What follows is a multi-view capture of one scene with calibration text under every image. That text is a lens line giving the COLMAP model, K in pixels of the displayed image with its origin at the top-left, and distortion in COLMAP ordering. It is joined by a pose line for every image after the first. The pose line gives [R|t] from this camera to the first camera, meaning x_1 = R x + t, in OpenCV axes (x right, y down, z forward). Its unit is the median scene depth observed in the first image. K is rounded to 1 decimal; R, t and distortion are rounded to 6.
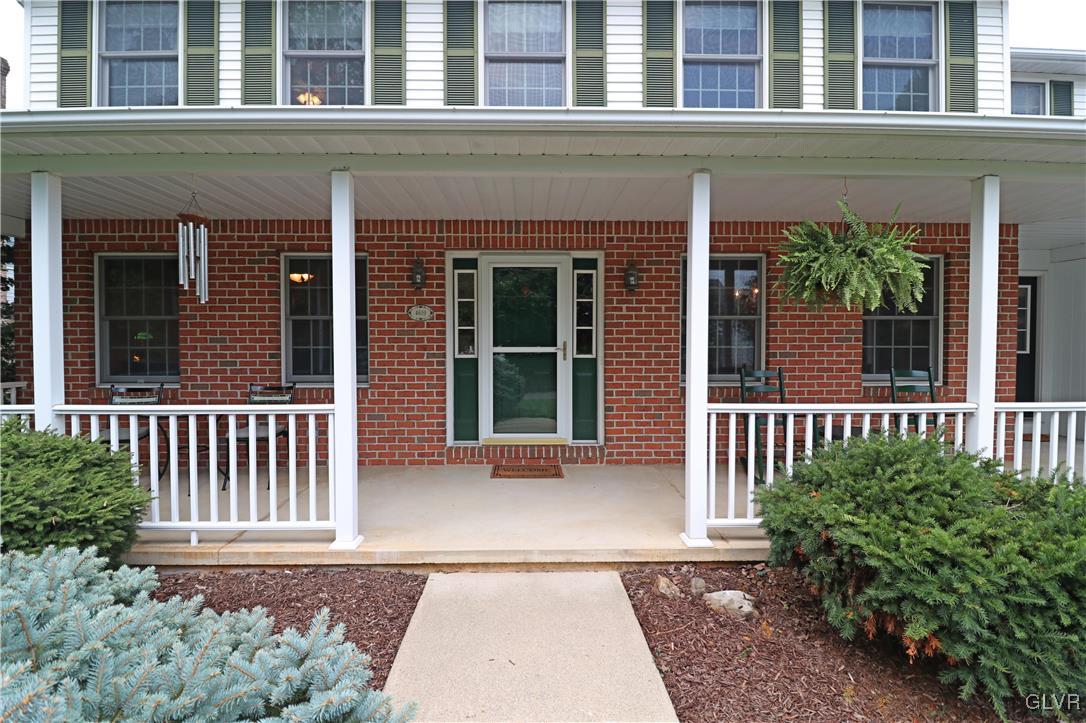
lens RADIAL K [[496.5, 0, 540.3], [0, 496.5, 354.8], [0, 0, 1]] dist [-0.009962, -0.001598]
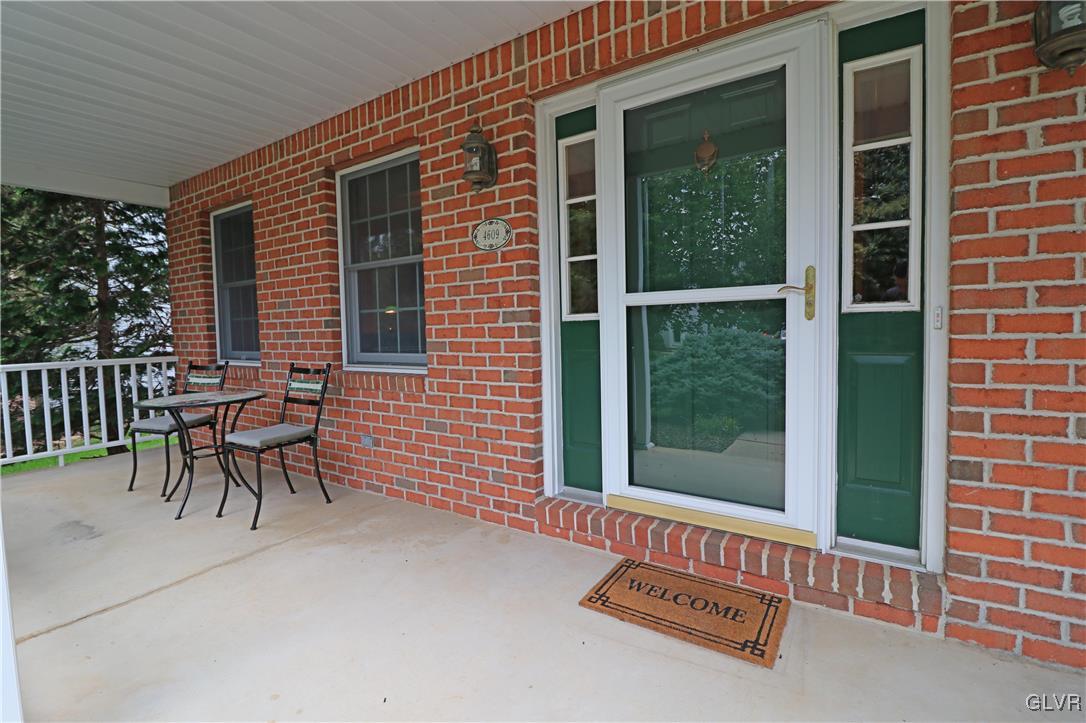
lens RADIAL K [[496.5, 0, 540.1], [0, 496.5, 355.7], [0, 0, 1]] dist [-0.009962, -0.001598]
pose [[0.811380, 0.014365, -0.584343, 0.102135], [0.009577, 0.999237, 0.037862, 0.022209], [0.584441, -0.036317, 0.810623, 0.593068]]
